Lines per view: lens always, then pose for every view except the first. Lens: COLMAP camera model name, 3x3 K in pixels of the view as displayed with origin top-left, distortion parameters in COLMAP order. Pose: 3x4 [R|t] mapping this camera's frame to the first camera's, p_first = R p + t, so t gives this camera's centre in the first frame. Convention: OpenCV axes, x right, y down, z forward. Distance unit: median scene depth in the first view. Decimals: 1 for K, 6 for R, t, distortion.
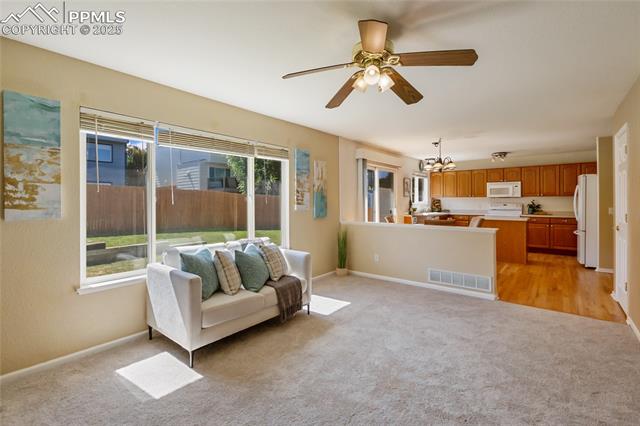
lens RADIAL K [[294.3, 0, 338.7], [0, 294.3, 202.5], [0, 0, 1]] dist [0.003526, 0.001888]
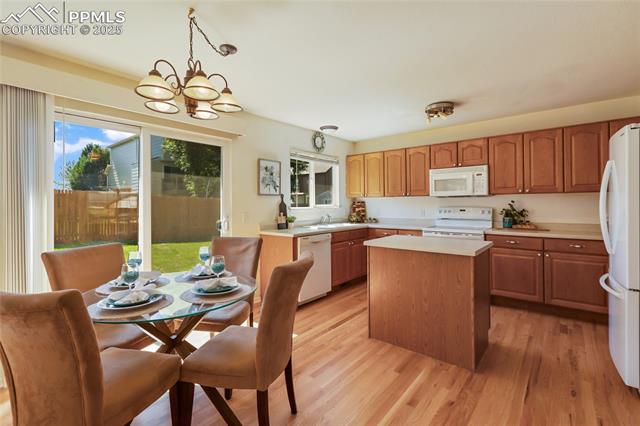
lens RADIAL K [[294.3, 0, 338.3], [0, 294.3, 203.6], [0, 0, 1]] dist [0.003526, 0.001888]
pose [[0.999970, -0.006131, -0.004757, 0.354995], [0.006118, 0.999977, -0.002799, -0.004276], [0.004774, 0.002769, 0.999985, 0.478065]]
